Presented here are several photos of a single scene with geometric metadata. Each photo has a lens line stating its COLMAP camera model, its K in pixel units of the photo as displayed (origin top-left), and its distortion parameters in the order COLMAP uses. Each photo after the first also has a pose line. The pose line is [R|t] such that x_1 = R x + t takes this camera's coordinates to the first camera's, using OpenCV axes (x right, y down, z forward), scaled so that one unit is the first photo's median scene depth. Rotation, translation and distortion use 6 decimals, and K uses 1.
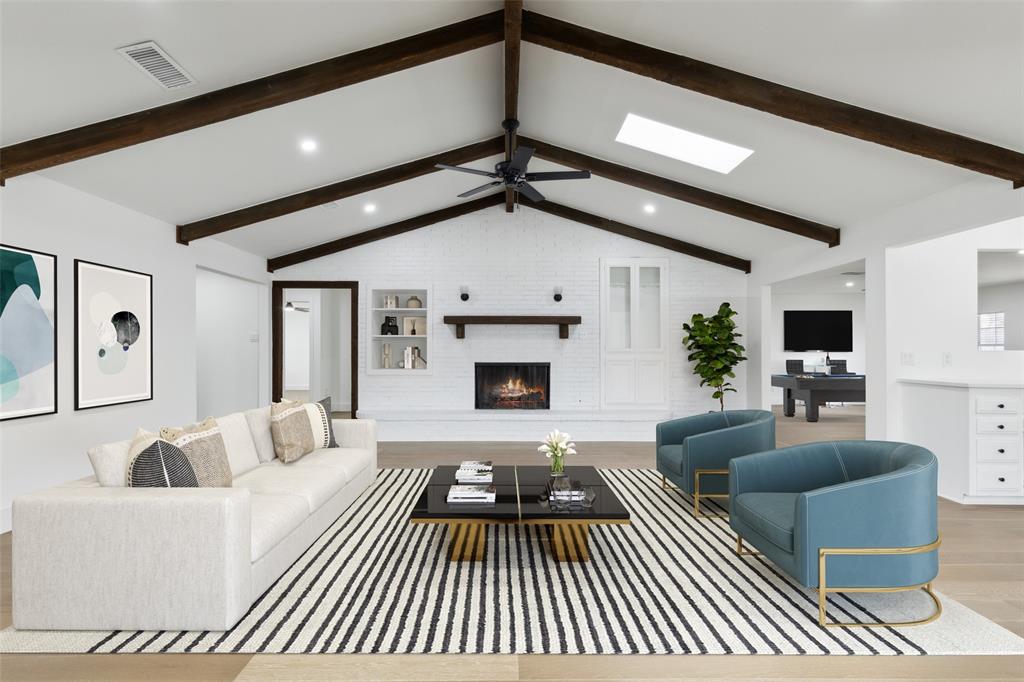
lens RADIAL K [[500.9, 0, 512.0], [0, 500.9, 341.0], [0, 0, 1]] dist [0.000829, -0.000355]
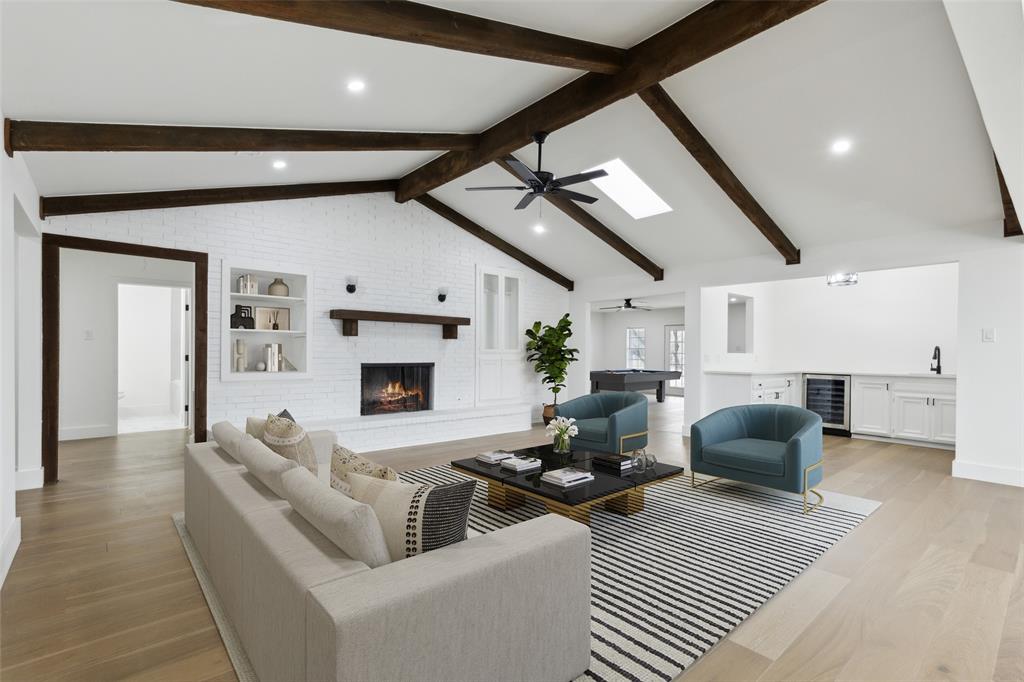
lens RADIAL K [[467.2, 0, 505.3], [0, 467.2, 359.7], [0, 0, 1]] dist [0.002480, 0.000244]
pose [[0.774095, -0.002376, 0.633065, -0.404921], [-0.004275, 0.999951, 0.008980, 0.027970], [-0.633055, -0.009658, 0.774046, 0.194784]]
